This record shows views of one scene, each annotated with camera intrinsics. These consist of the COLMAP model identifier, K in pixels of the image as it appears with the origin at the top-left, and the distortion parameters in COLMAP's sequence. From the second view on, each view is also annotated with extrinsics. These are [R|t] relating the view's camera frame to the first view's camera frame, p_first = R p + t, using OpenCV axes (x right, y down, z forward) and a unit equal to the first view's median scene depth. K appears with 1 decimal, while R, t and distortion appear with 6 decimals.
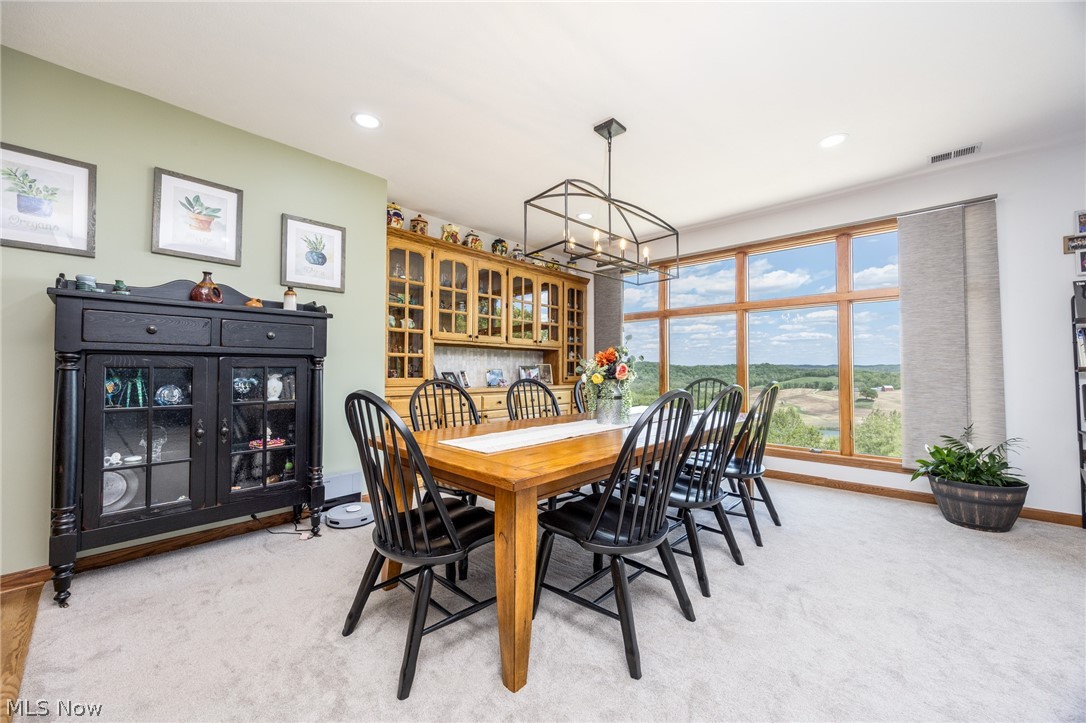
lens RADIAL K [[420.6, 0, 546.0], [0, 420.6, 360.8], [0, 0, 1]] dist [-0.005498, 0.000141]
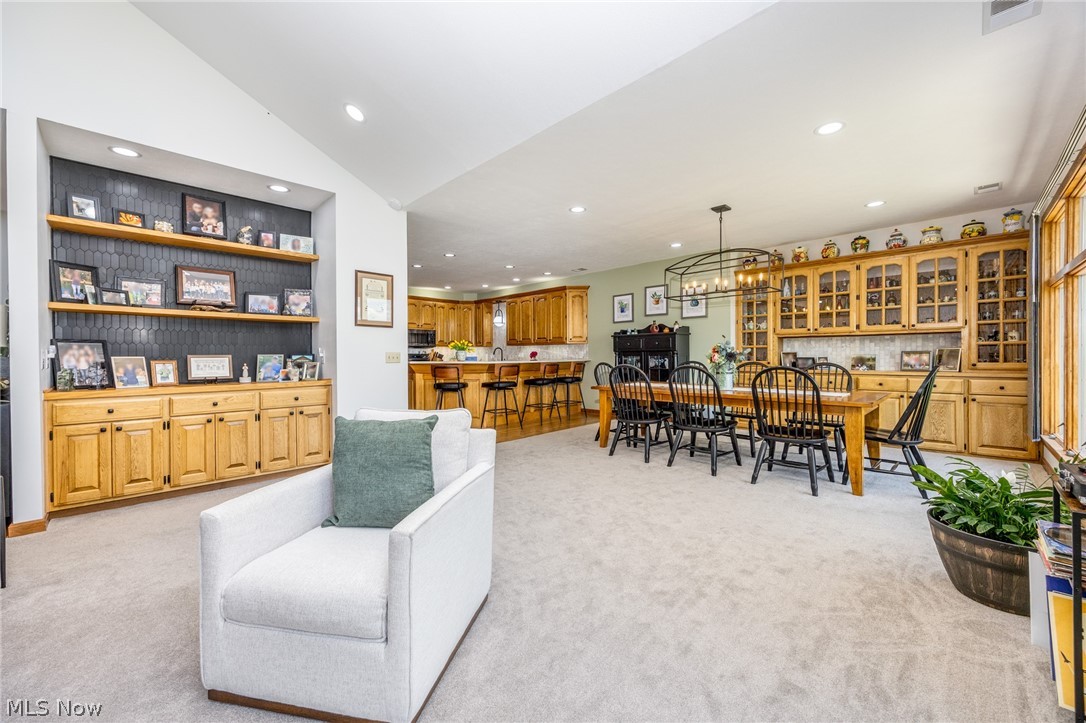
lens RADIAL K [[420.6, 0, 546.1], [0, 420.6, 359.3], [0, 0, 1]] dist [-0.005498, 0.000141]
pose [[-0.039220, 0.009693, -0.999184, 1.661221], [0.032702, 0.999430, 0.008411, -0.006021], [0.998695, -0.032346, -0.039514, 0.347779]]
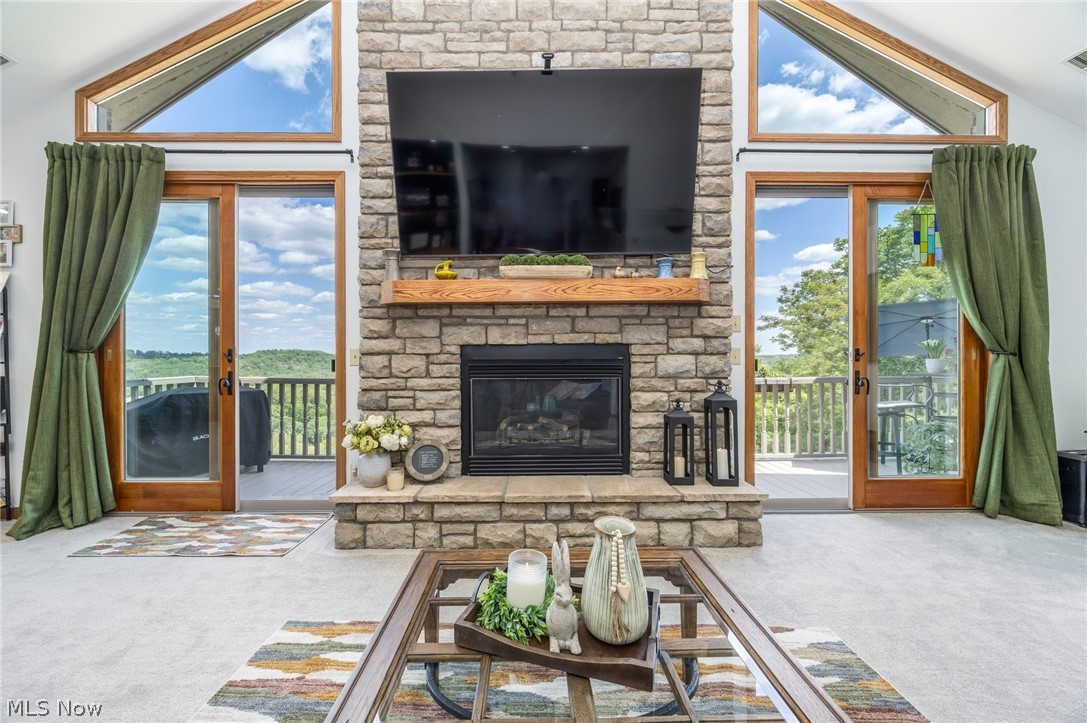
lens RADIAL K [[421.0, 0, 537.8], [0, 421.0, 363.5], [0, 0, 1]] dist [-0.005498, 0.000141]
pose [[0.731881, -0.007698, 0.681389, 1.576226], [-0.014507, 0.999534, 0.026873, -0.020015], [-0.681278, -0.029553, 0.731428, -0.655211]]
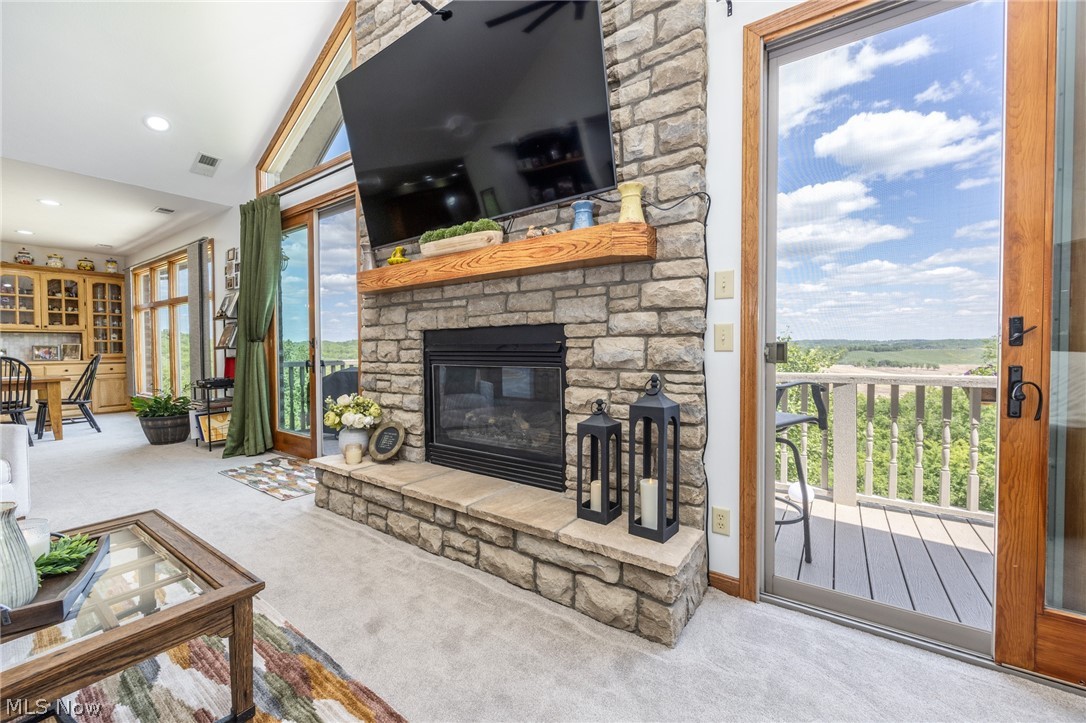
lens RADIAL K [[420.6, 0, 550.0], [0, 420.6, 361.3], [0, 0, 1]] dist [-0.005498, 0.000141]
pose [[0.989513, -0.009477, 0.144130, 2.259890], [0.001098, 0.998310, 0.058107, -0.018916], [-0.144437, -0.057340, 0.987851, -0.823296]]
